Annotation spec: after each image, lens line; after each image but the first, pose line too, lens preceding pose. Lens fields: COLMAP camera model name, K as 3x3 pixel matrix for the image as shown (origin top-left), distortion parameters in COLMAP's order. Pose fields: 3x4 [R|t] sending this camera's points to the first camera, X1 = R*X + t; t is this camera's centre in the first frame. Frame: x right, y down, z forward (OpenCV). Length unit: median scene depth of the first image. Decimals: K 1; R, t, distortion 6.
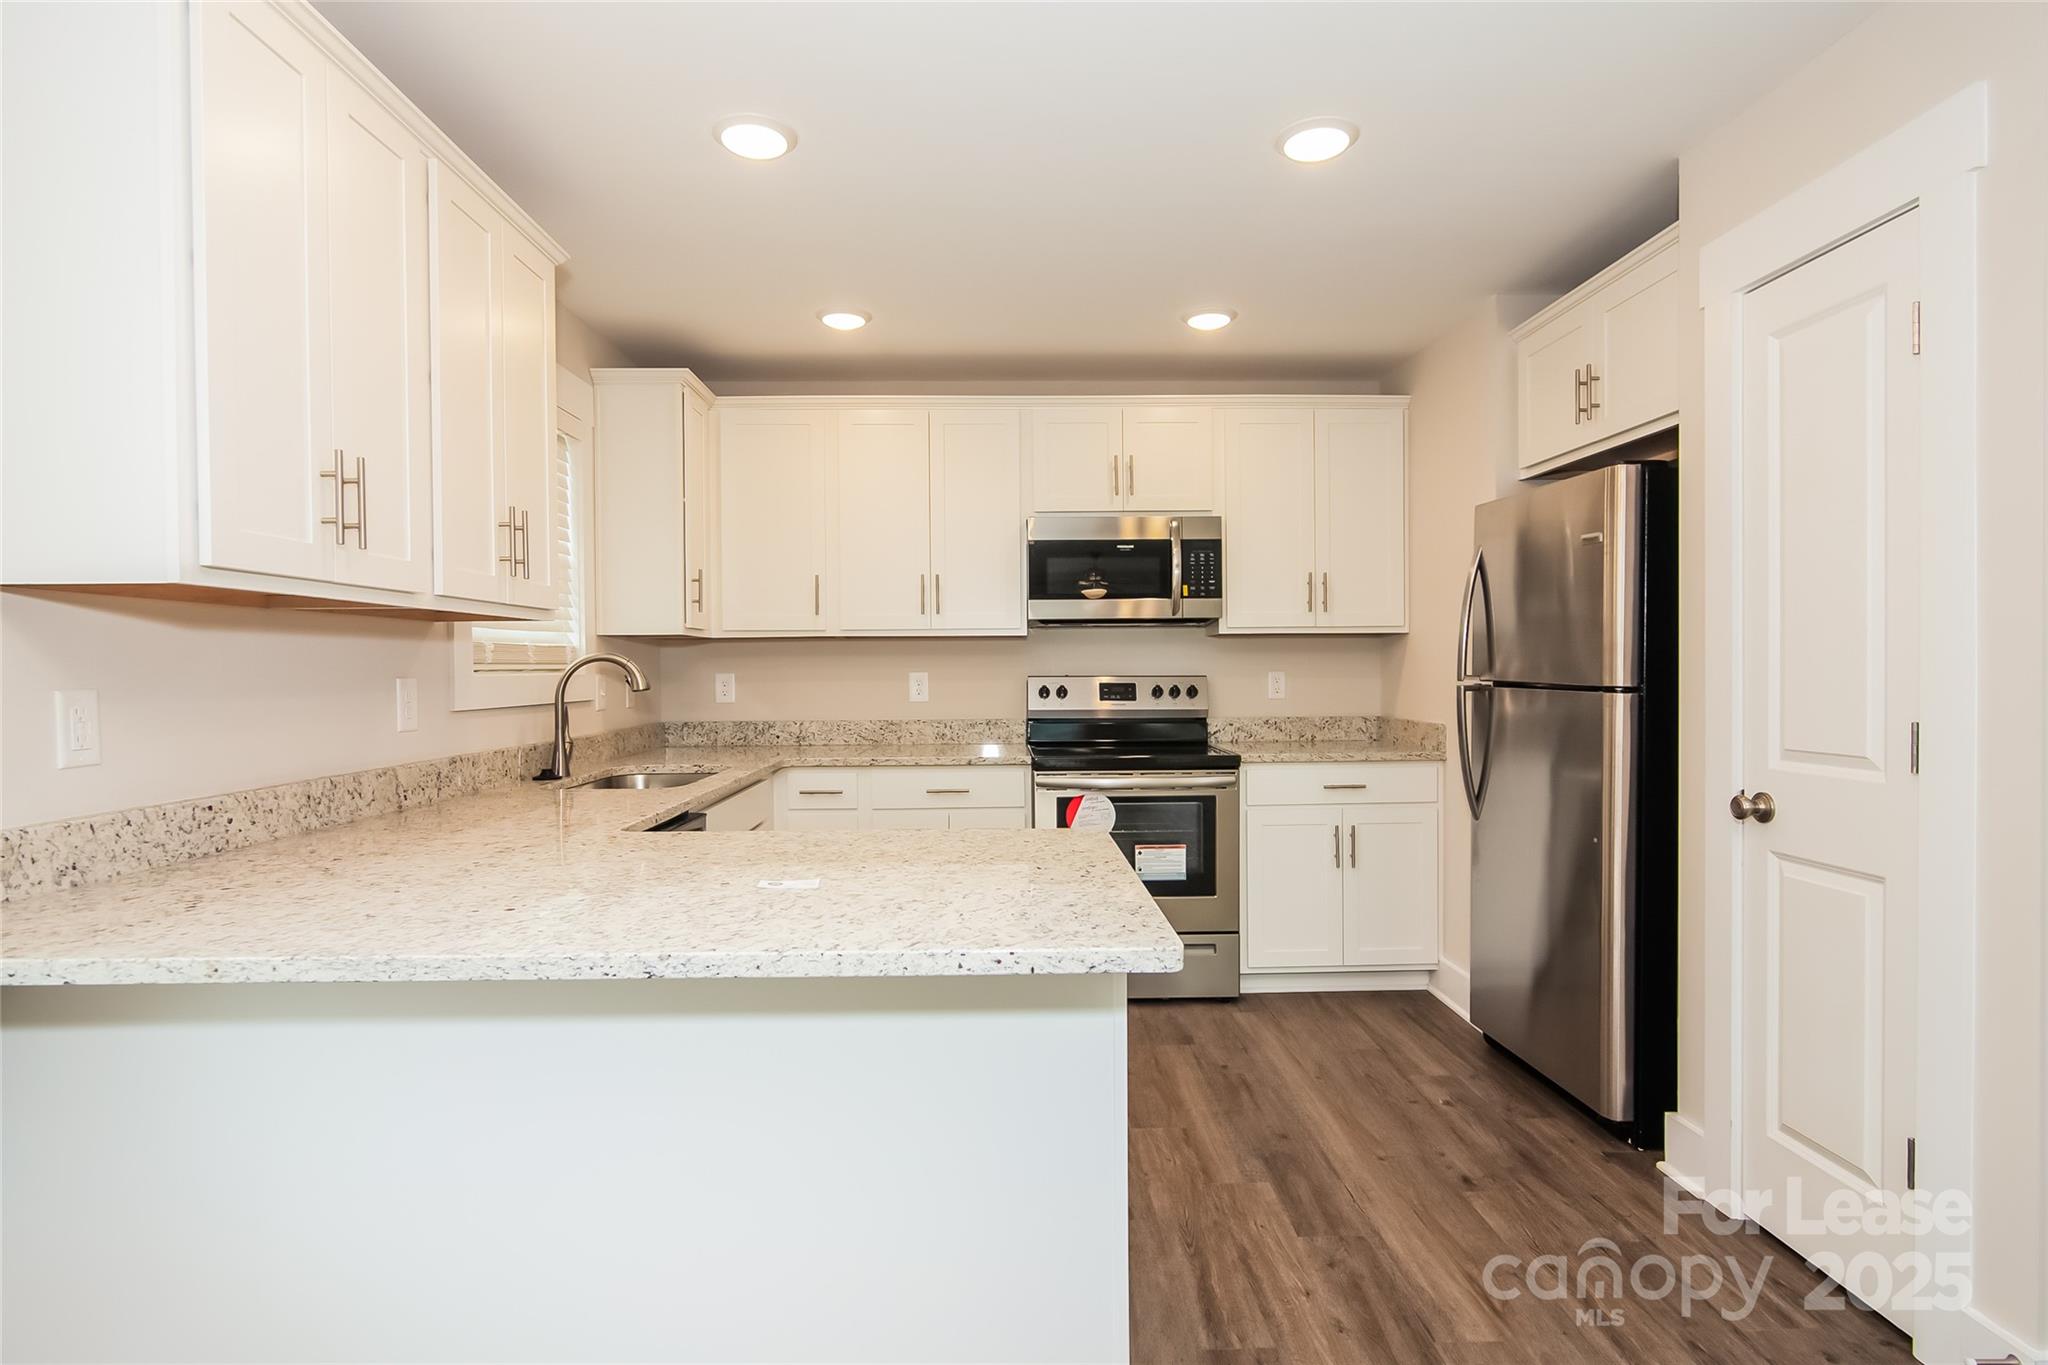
lens RADIAL K [[1039.9, 0, 1024.0], [0, 1039.9, 682.5], [0, 0, 1]] dist [-0.001388, -0.000119]
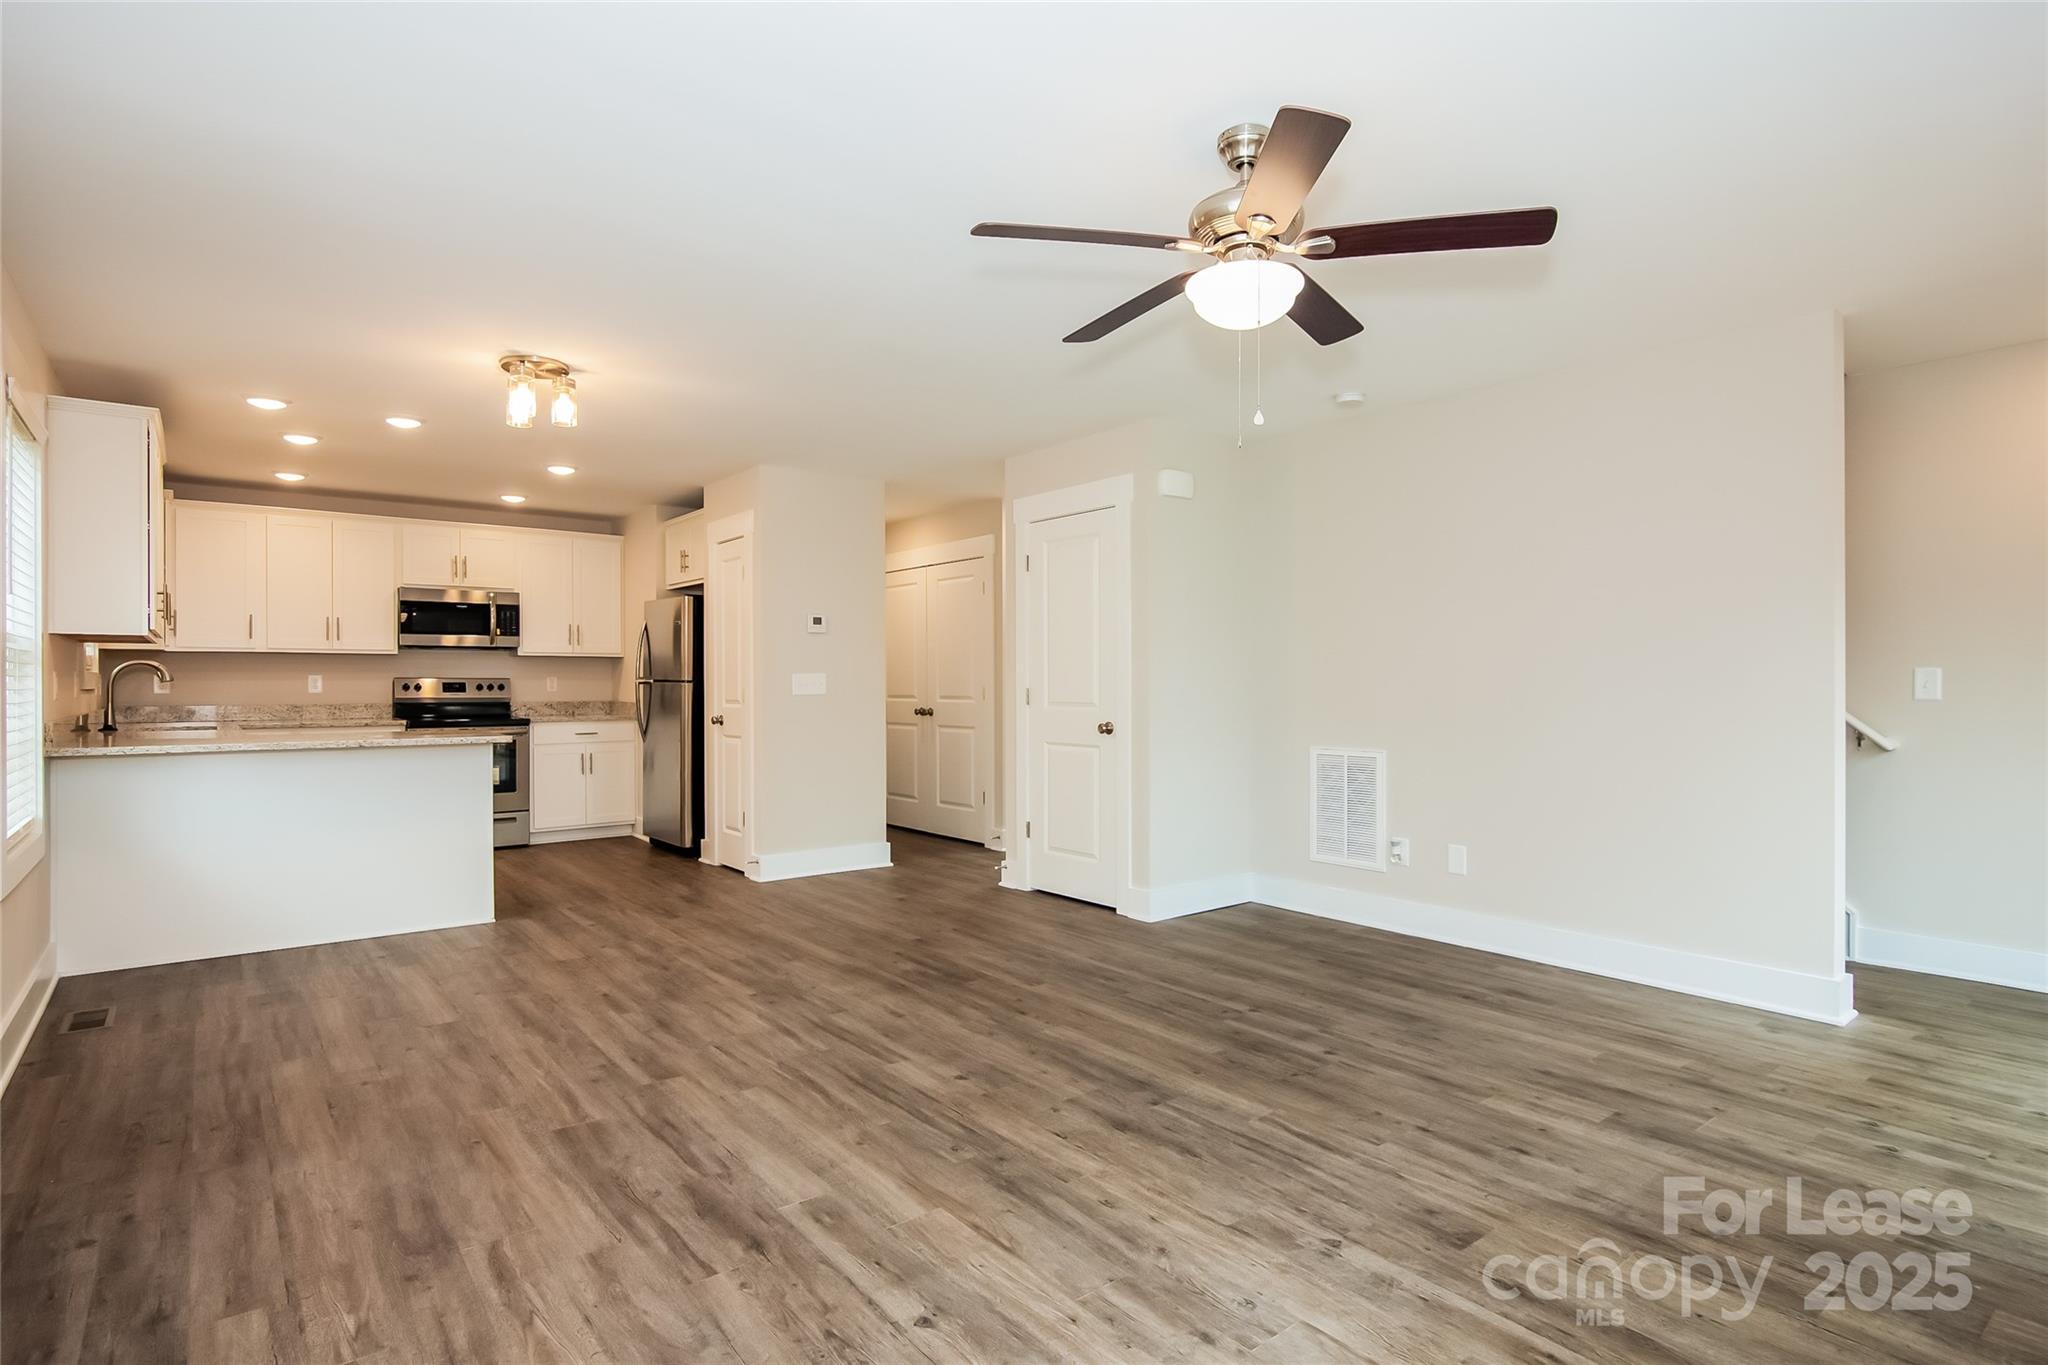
lens RADIAL K [[1039.9, 0, 1024.0], [0, 1039.9, 682.5], [0, 0, 1]] dist [-0.001388, -0.000119]
pose [[0.799785, 0.006141, 0.600256, -0.220947], [0.005504, 0.999831, -0.017563, 0.042390], [-0.600262, 0.017351, 0.799615, -1.112324]]
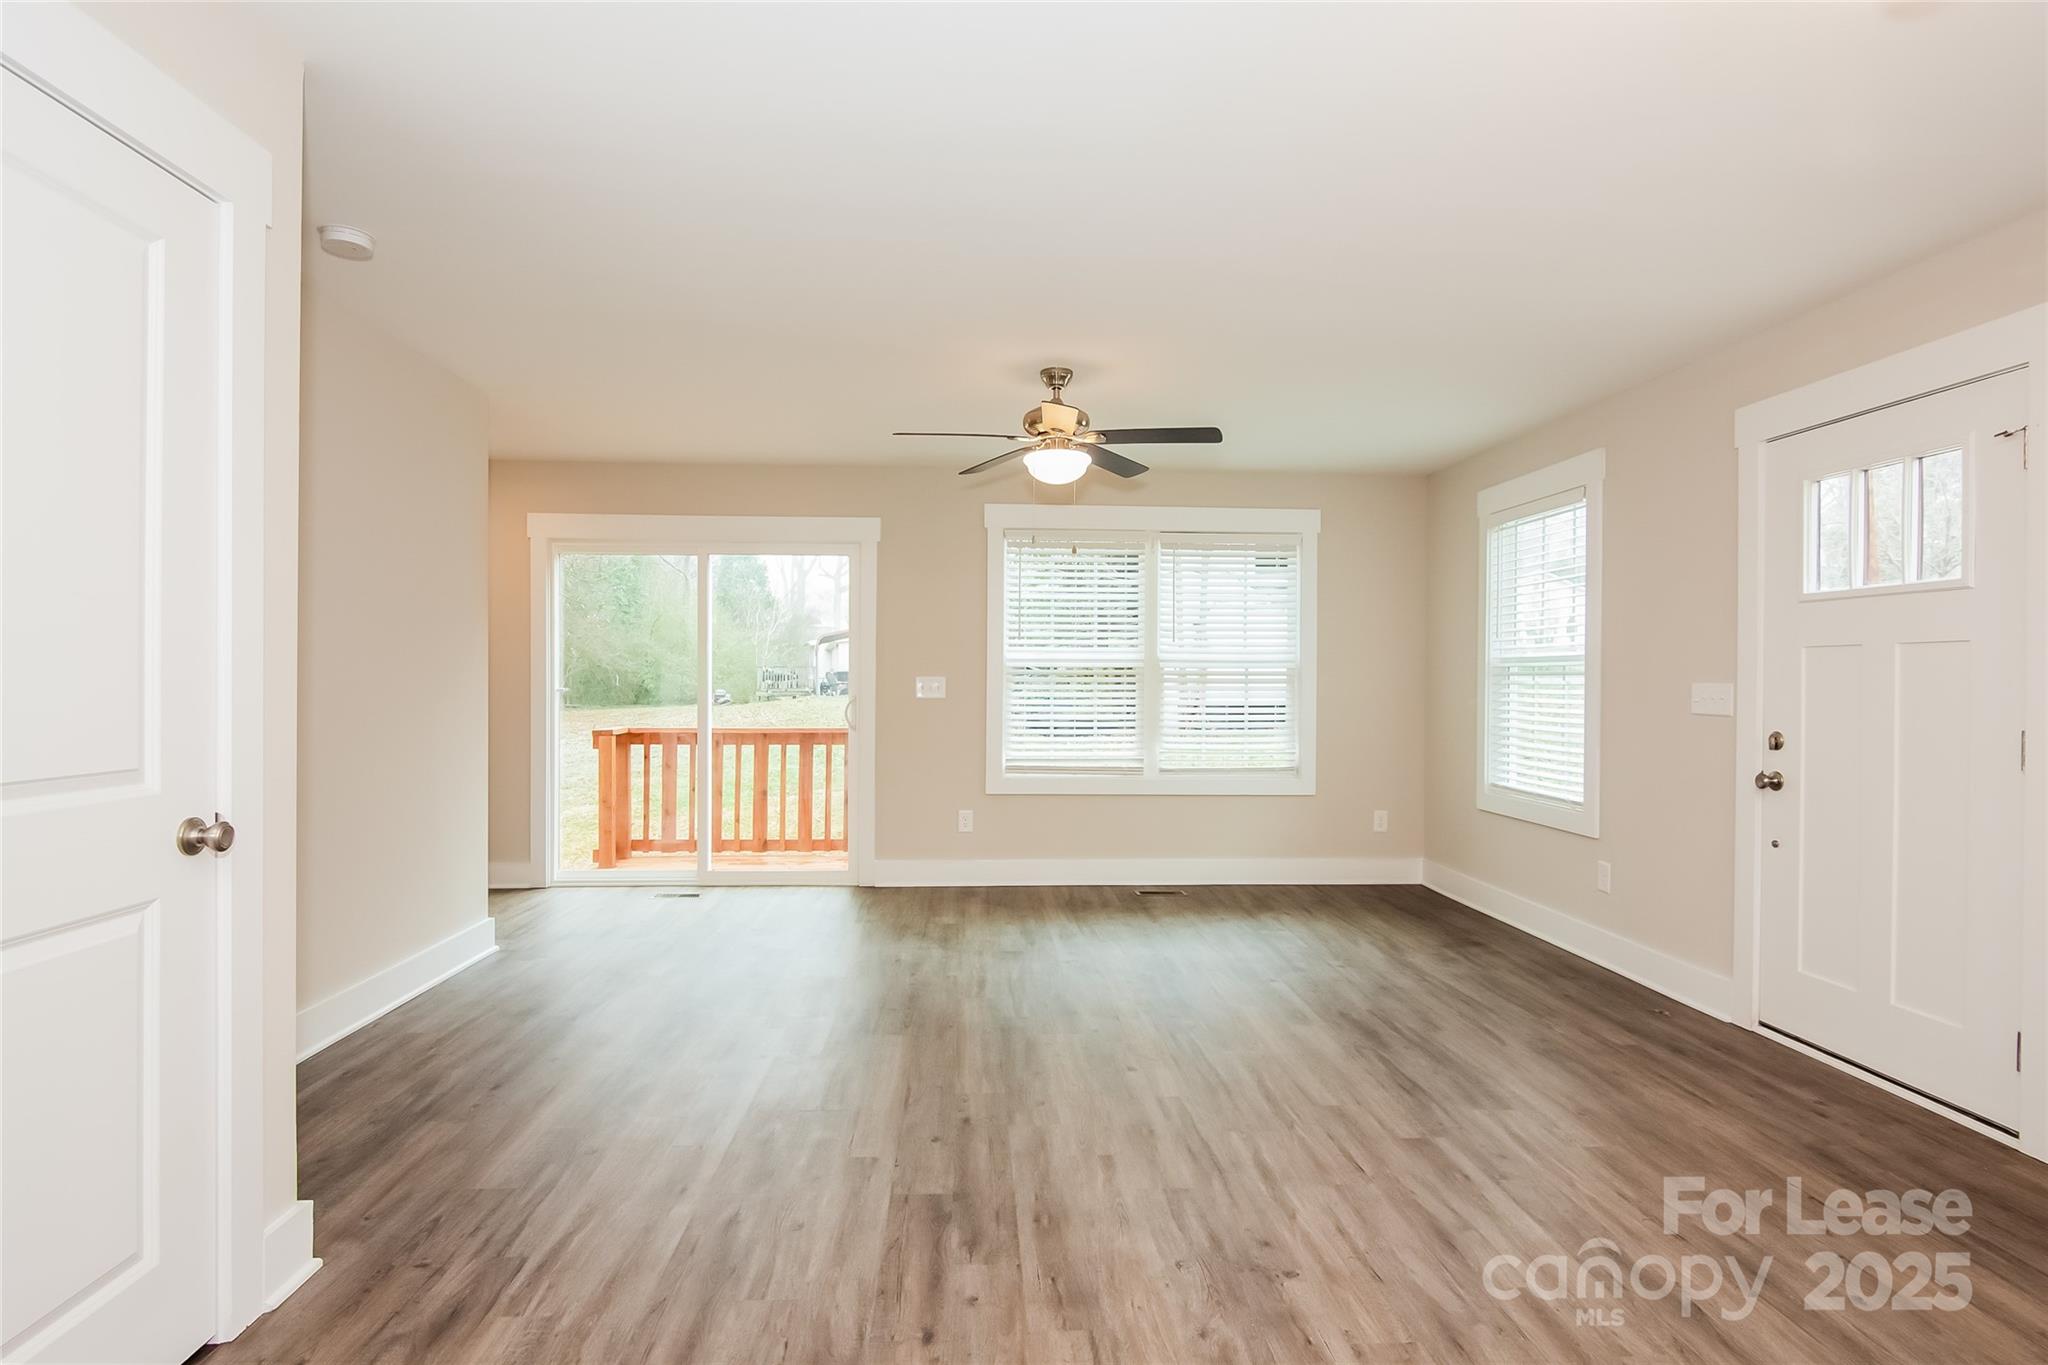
lens RADIAL K [[1051.6, 0, 1024.0], [0, 1051.6, 682.5], [0, 0, 1]] dist [0.015790, -0.000147]
pose [[-0.999468, -0.001469, -0.032590, 0.351776], [-0.002156, 0.999776, 0.021065, -0.002689], [0.032551, 0.021124, -0.999247, 0.449227]]
